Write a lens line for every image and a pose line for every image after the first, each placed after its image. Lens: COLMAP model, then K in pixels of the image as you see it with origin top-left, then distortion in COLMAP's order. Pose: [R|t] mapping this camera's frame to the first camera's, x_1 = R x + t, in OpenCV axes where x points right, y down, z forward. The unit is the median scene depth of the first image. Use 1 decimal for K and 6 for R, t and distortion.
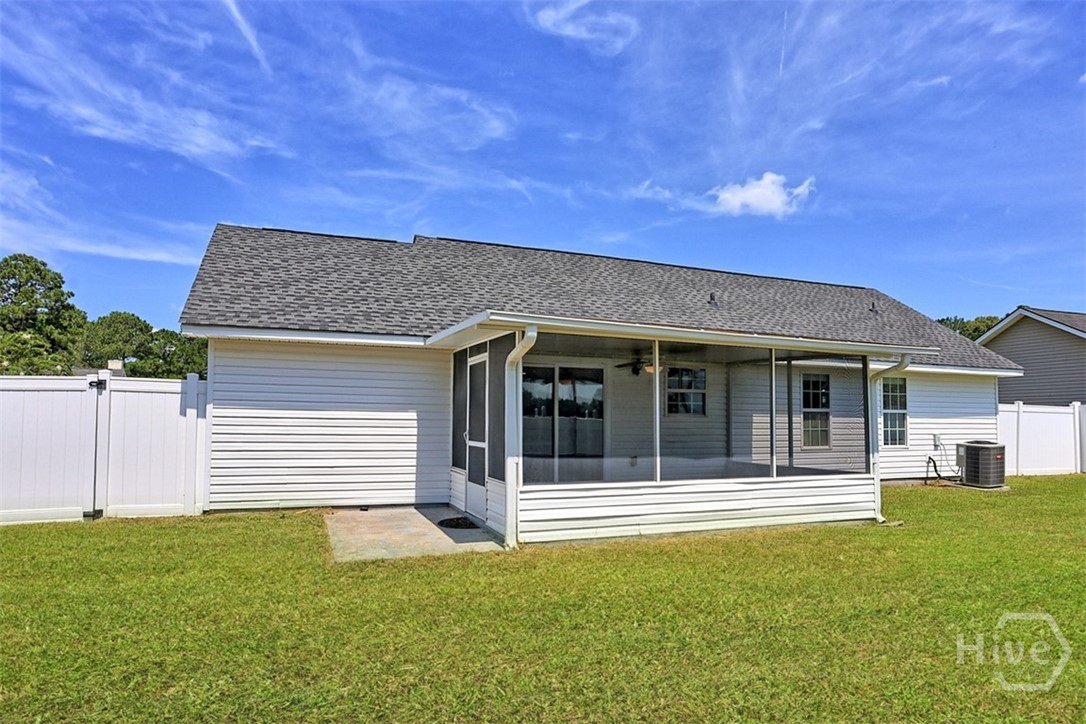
lens RADIAL K [[693.4, 0, 541.7], [0, 693.4, 390.9], [0, 0, 1]] dist [-0.000068, -0.000086]
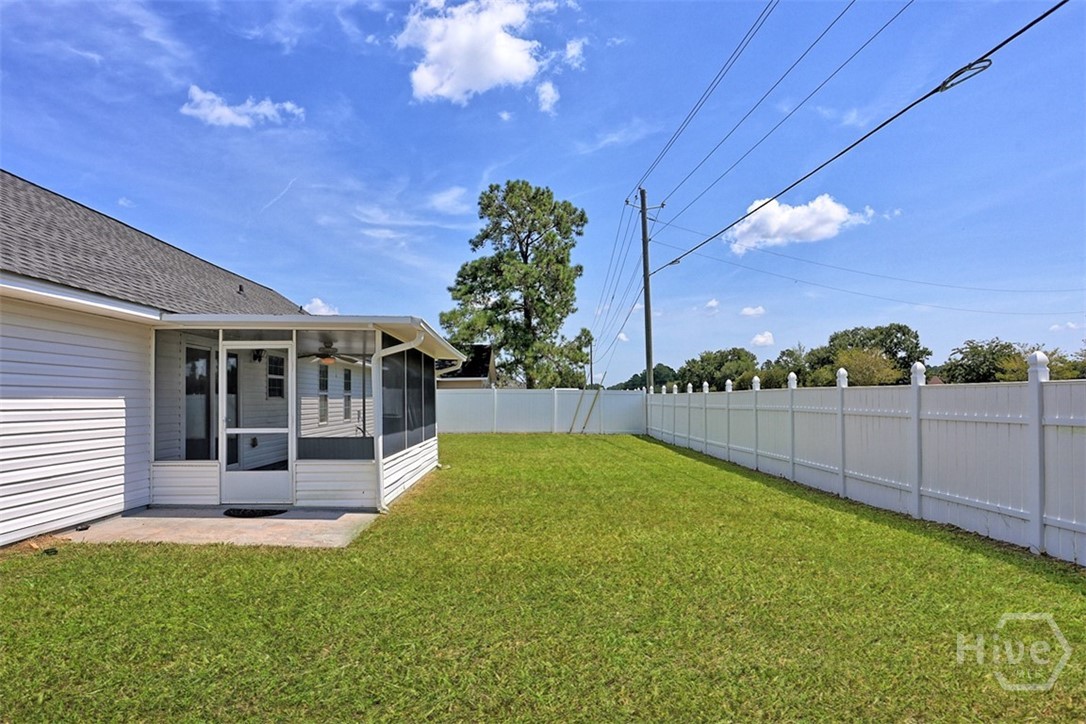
lens RADIAL K [[693.4, 0, 541.7], [0, 693.4, 390.9], [0, 0, 1]] dist [-0.000068, -0.000086]
pose [[0.277850, 0.003138, 0.960619, -0.219314], [-0.044186, 0.998978, 0.009518, -0.002152], [-0.959608, -0.045090, 0.277705, 0.081159]]
